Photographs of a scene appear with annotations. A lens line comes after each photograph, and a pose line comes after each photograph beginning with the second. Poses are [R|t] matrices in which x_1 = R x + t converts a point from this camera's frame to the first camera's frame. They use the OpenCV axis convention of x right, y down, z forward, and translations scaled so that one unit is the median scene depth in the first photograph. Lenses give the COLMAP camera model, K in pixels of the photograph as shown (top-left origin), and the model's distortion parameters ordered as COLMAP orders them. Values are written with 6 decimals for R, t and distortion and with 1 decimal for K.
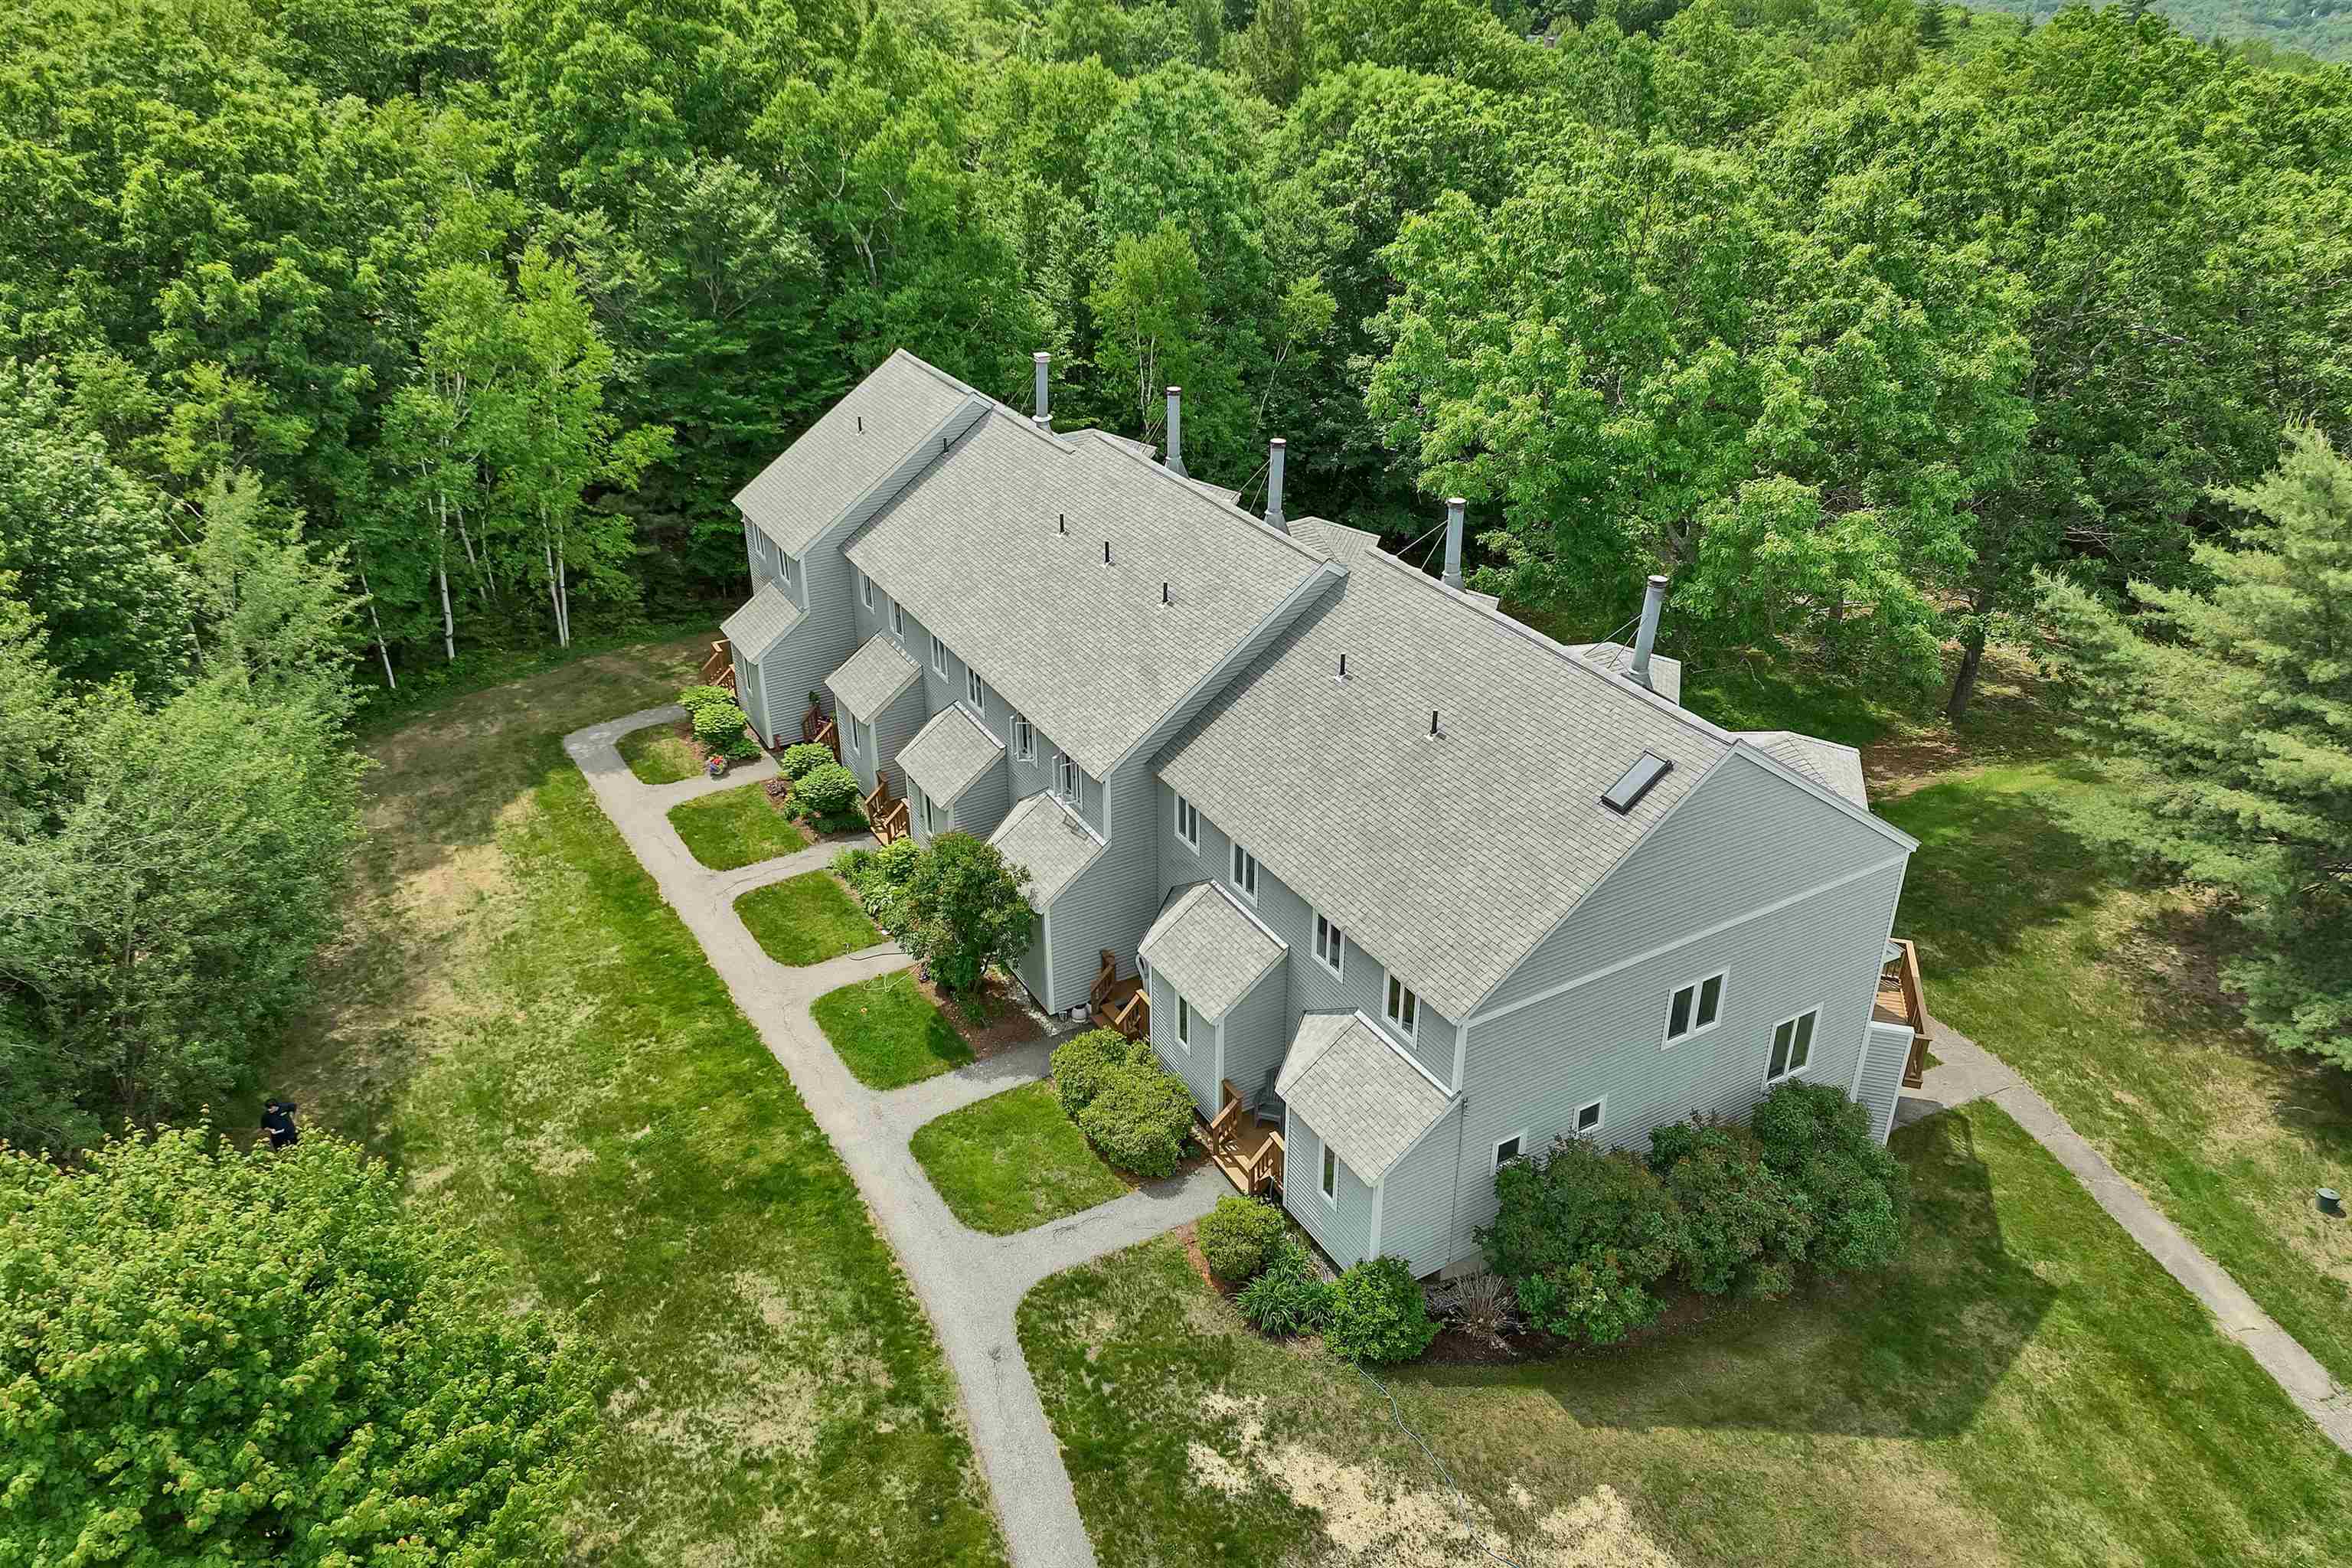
lens RADIAL K [[1687.7, 0, 1176.0], [0, 1687.7, 784.0], [0, 0, 1]] dist [0.024999, 0.000838]
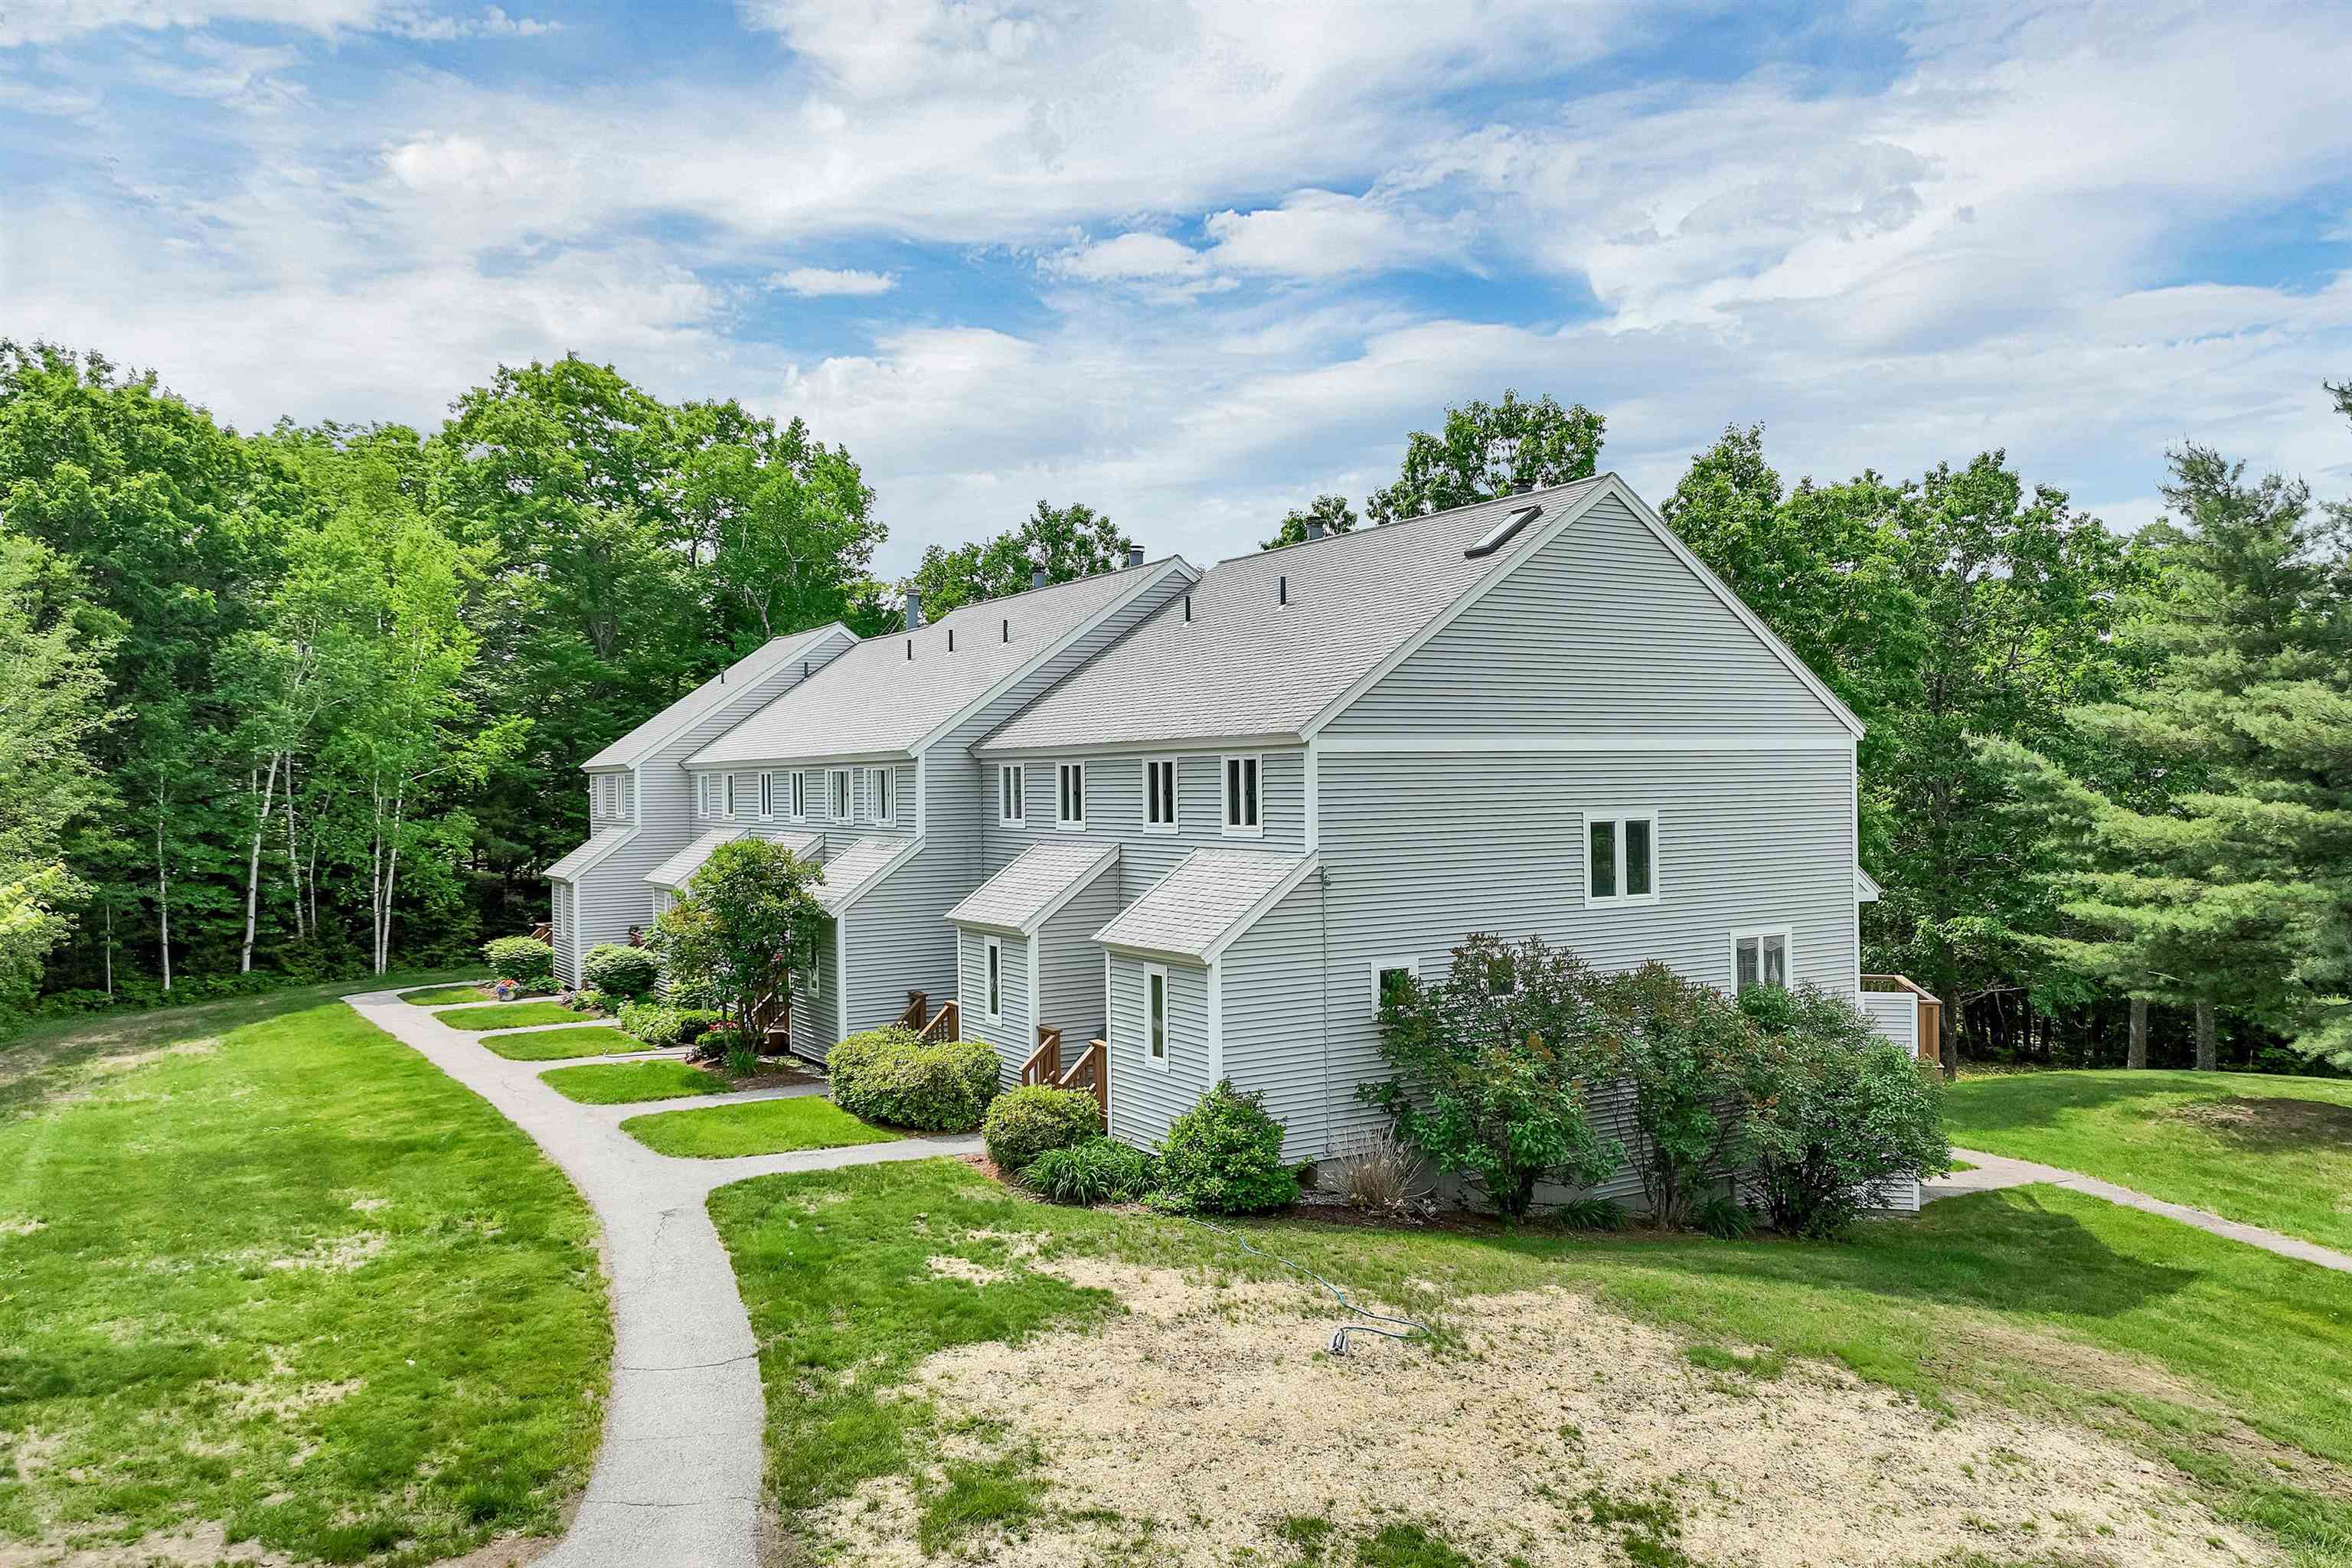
lens RADIAL K [[1687.7, 0, 1176.0], [0, 1687.7, 784.0], [0, 0, 1]] dist [0.024999, 0.000838]
pose [[0.999796, -0.010636, 0.017199, 0.089026], [0.017460, 0.883083, -0.468891, 0.500231], [-0.010201, 0.469096, 0.883088, 0.301095]]
